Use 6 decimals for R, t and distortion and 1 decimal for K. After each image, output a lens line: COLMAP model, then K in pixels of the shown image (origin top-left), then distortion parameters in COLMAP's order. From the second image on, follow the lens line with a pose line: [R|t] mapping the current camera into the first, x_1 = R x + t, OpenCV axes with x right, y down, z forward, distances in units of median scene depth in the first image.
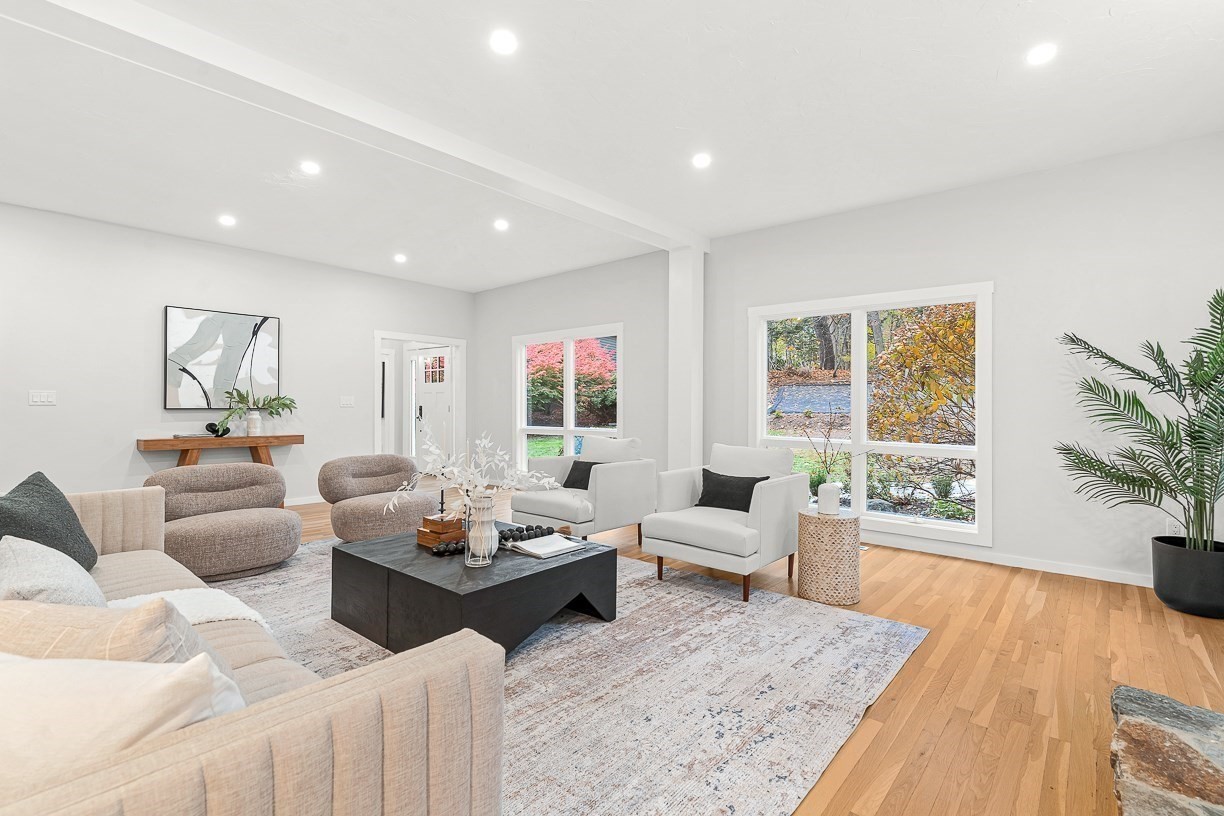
lens RADIAL K [[580.3, 0, 612.0], [0, 580.3, 408.0], [0, 0, 1]] dist [0.001615, 0.000476]
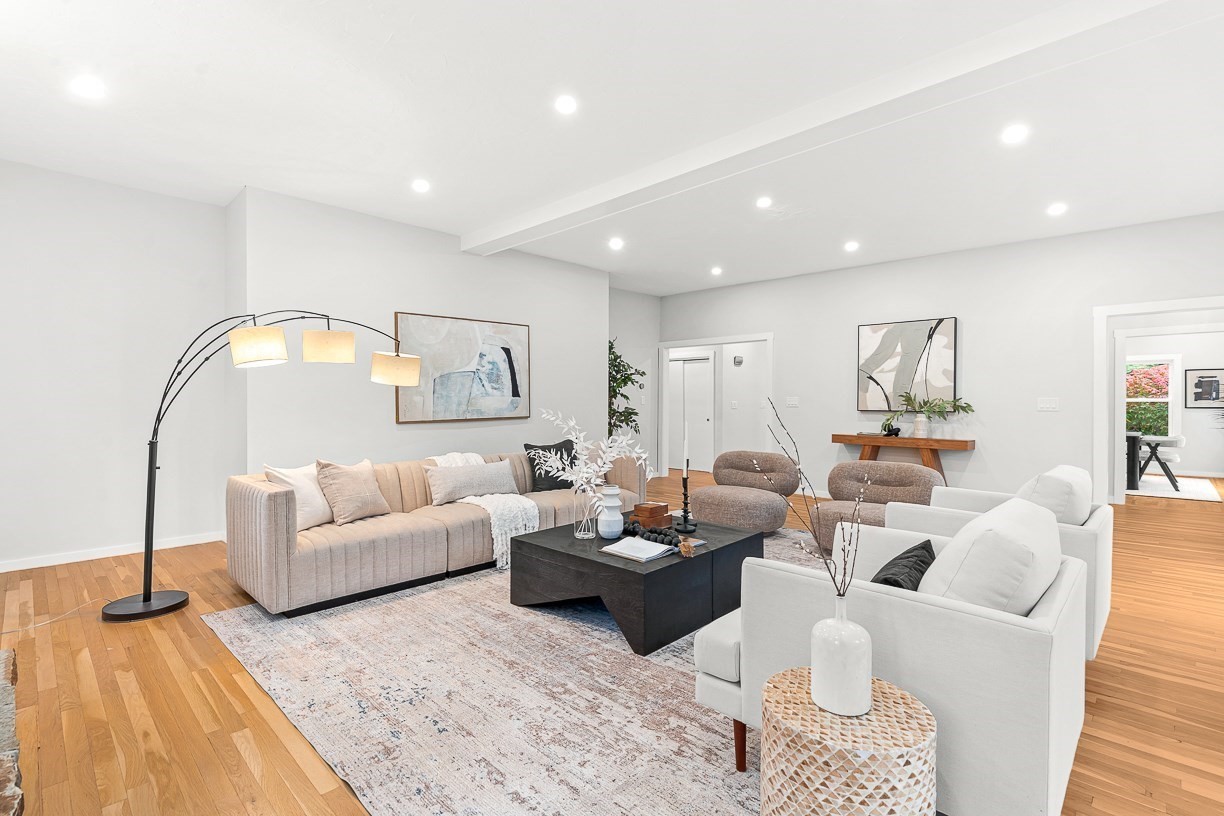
lens RADIAL K [[571.3, 0, 593.5], [0, 571.3, 405.7], [0, 0, 1]] dist [-0.001368, -0.000621]
pose [[-0.089281, -0.001038, -0.996006, 0.817275], [-0.012097, 0.999927, 0.000043, -0.003495], [0.995933, 0.012053, -0.089287, 0.960594]]
